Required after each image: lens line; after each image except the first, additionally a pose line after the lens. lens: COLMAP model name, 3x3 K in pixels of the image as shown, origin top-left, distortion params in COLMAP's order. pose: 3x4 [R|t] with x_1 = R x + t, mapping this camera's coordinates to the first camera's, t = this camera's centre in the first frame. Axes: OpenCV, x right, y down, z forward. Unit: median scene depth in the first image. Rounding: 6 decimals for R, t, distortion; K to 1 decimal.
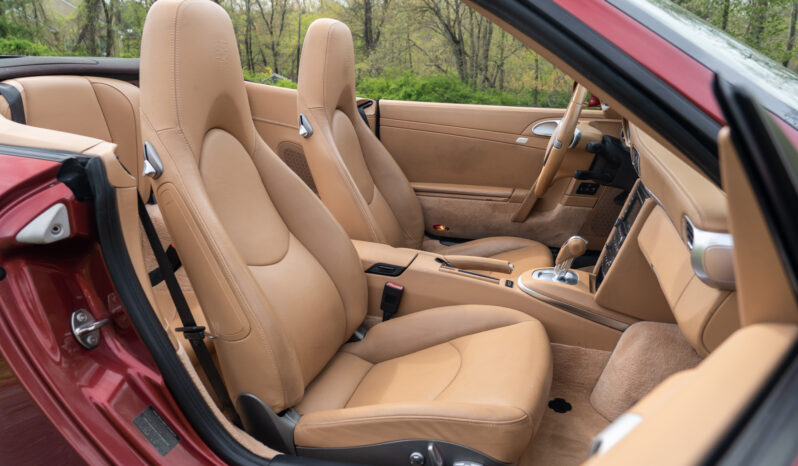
lens RADIAL K [[579.8, 0, 402.0], [0, 579.8, 233.6], [0, 0, 1]] dist [0.004279, 0.014009]
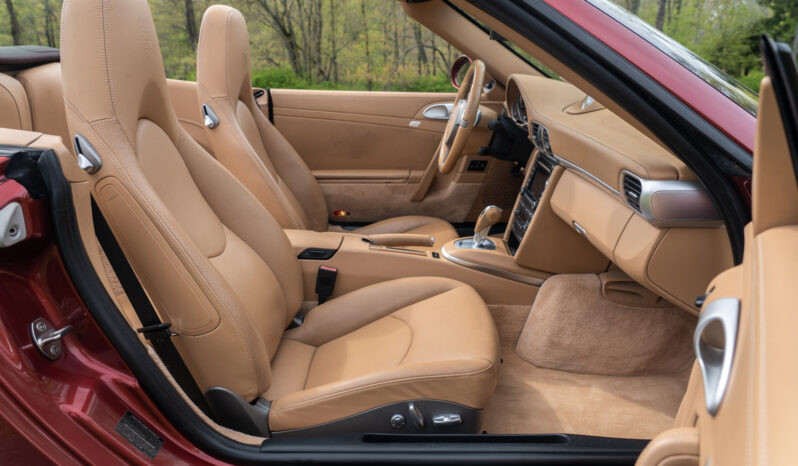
lens RADIAL K [[579.8, 0, 398.9], [0, 579.8, 233.2], [0, 0, 1]] dist [0.004279, 0.014009]
pose [[0.962614, -0.088574, 0.255986, -0.162112], [0.086006, 0.996068, 0.021231, 0.018592], [-0.256860, 0.001580, 0.966447, -0.019633]]
